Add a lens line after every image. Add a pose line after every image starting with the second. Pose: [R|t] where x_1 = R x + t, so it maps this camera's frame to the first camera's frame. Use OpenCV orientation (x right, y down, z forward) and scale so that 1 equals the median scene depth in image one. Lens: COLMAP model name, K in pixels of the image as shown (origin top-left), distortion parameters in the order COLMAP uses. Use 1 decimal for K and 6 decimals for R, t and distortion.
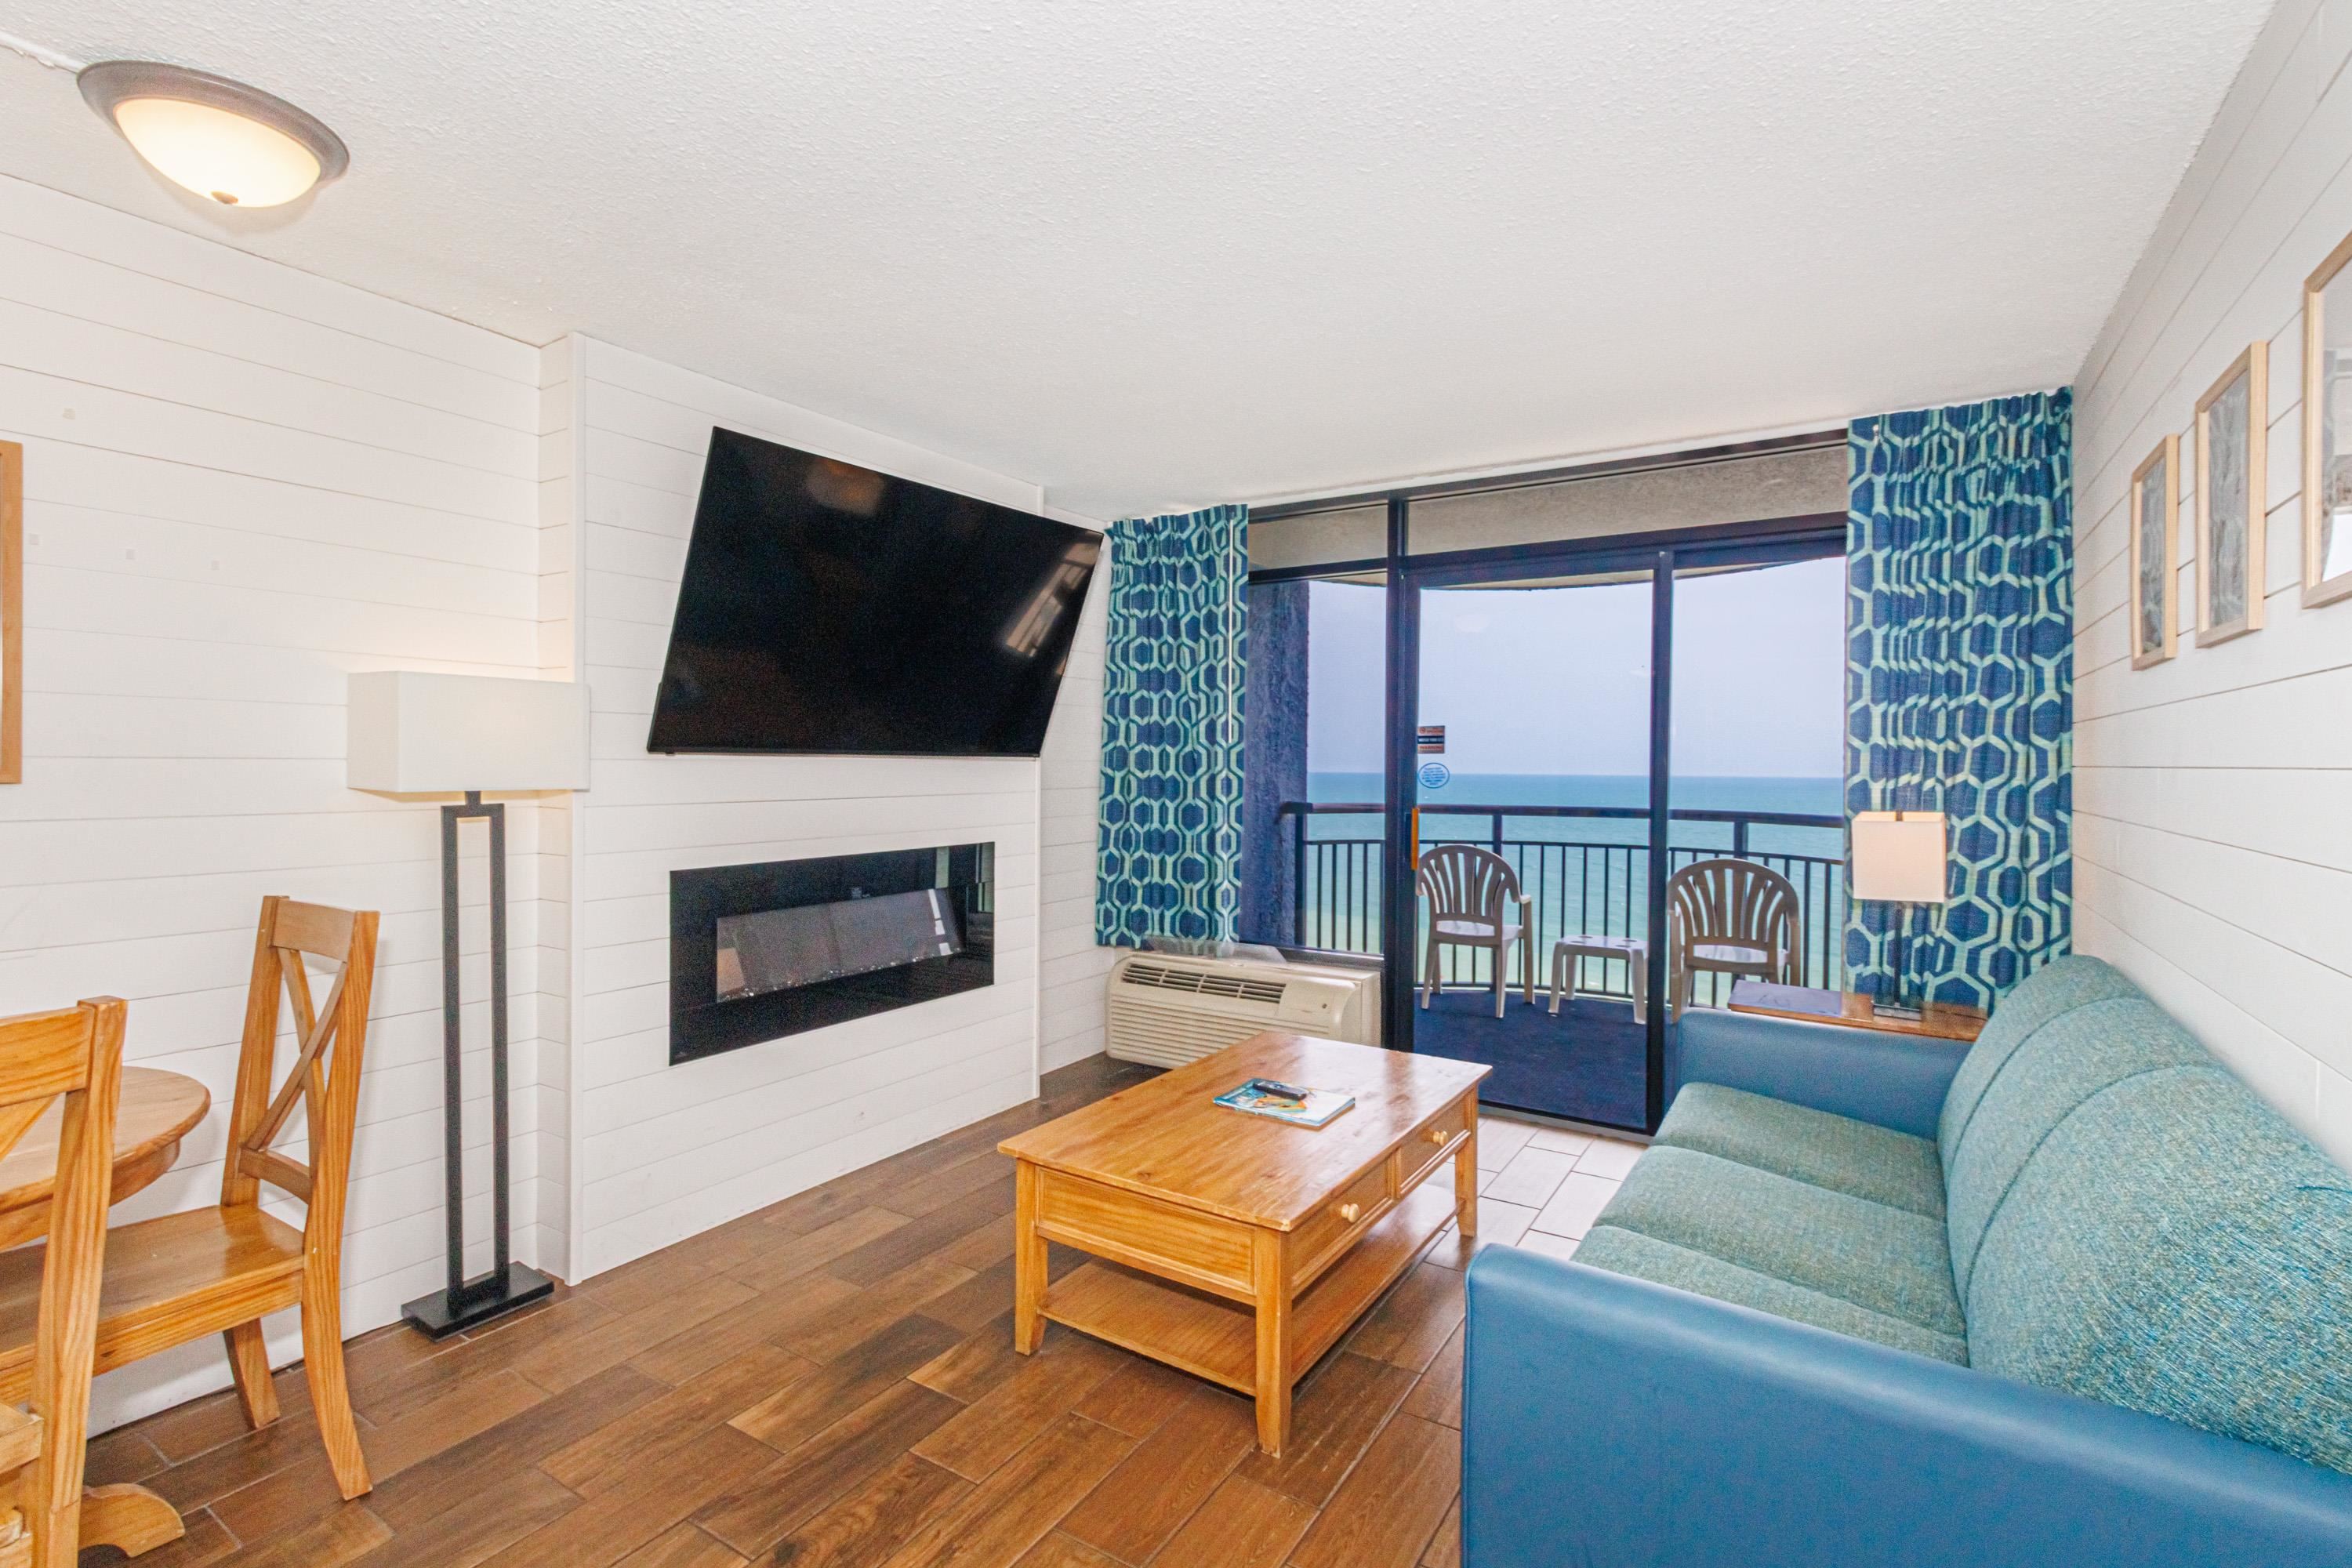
lens RADIAL K [[1084.8, 0, 1168.8], [0, 1084.8, 776.3], [0, 0, 1]] dist [0.001242, 0.001138]
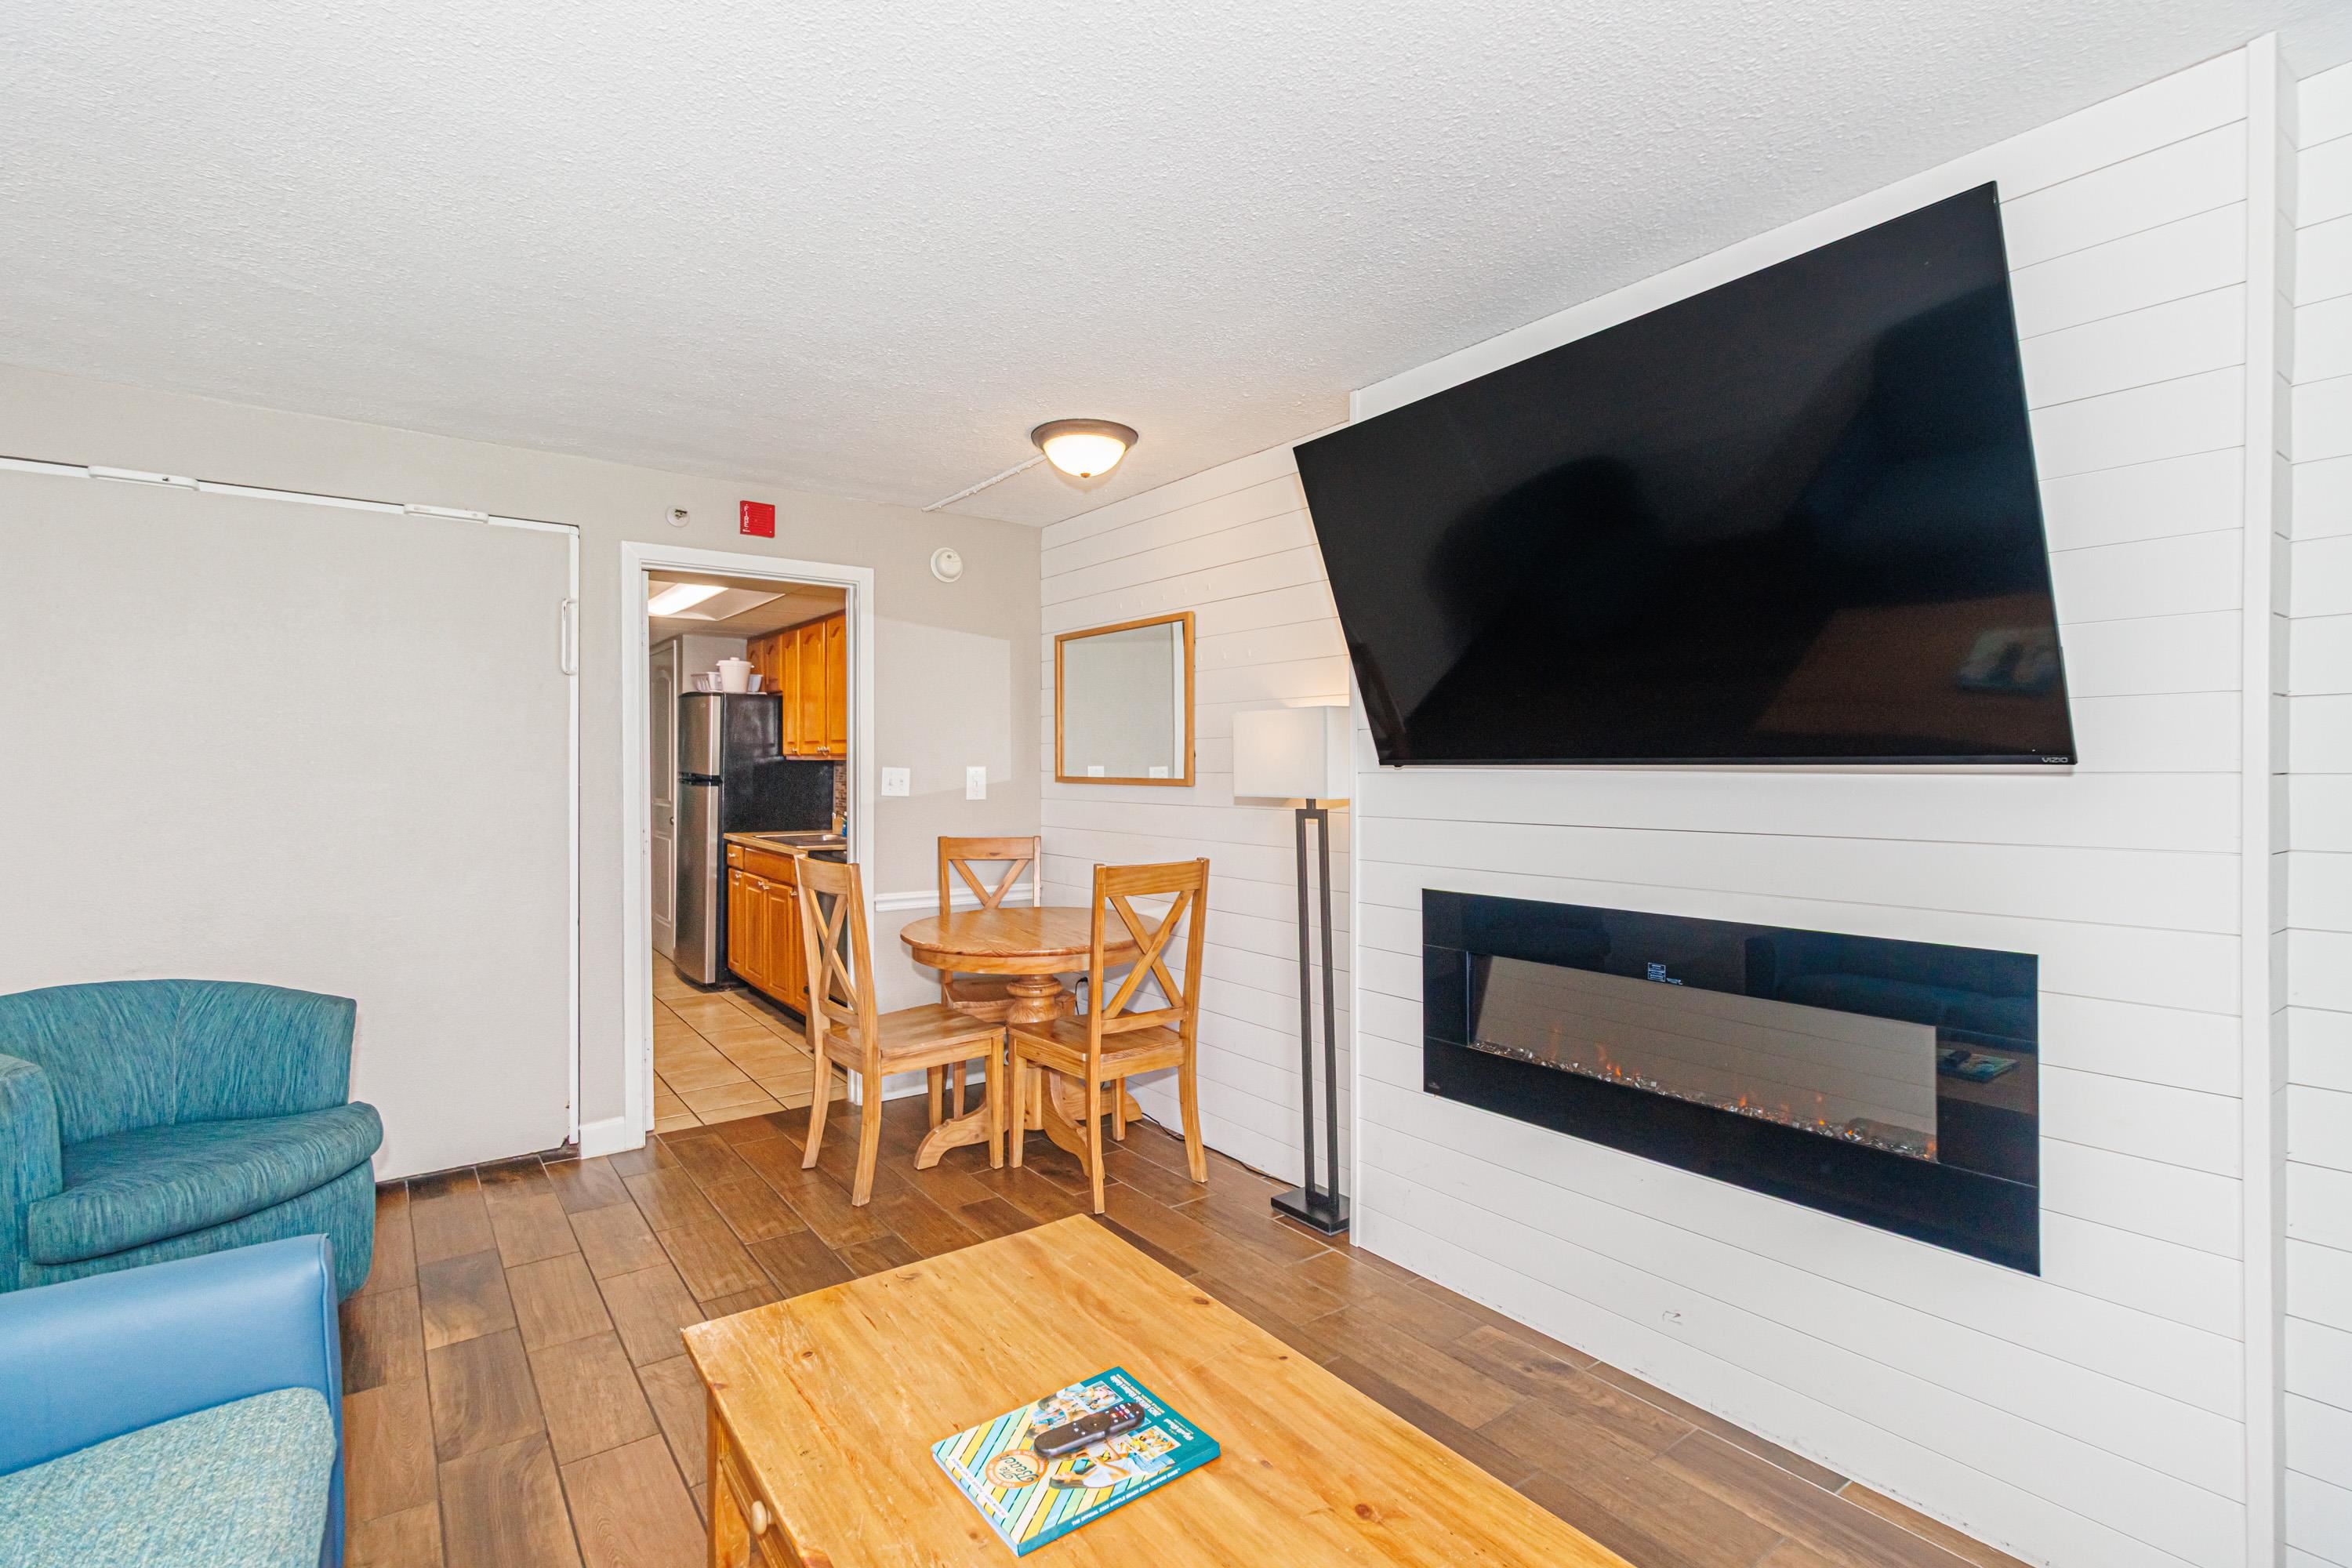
lens RADIAL K [[1084.8, 0, 1172.2], [0, 1084.8, 774.5], [0, 0, 1]] dist [0.001242, 0.001138]
pose [[-0.349543, -0.002491, -0.936917, 0.377480], [-0.014191, 0.999896, 0.002636, -0.009495], [0.936813, 0.014217, -0.349542, 0.816764]]
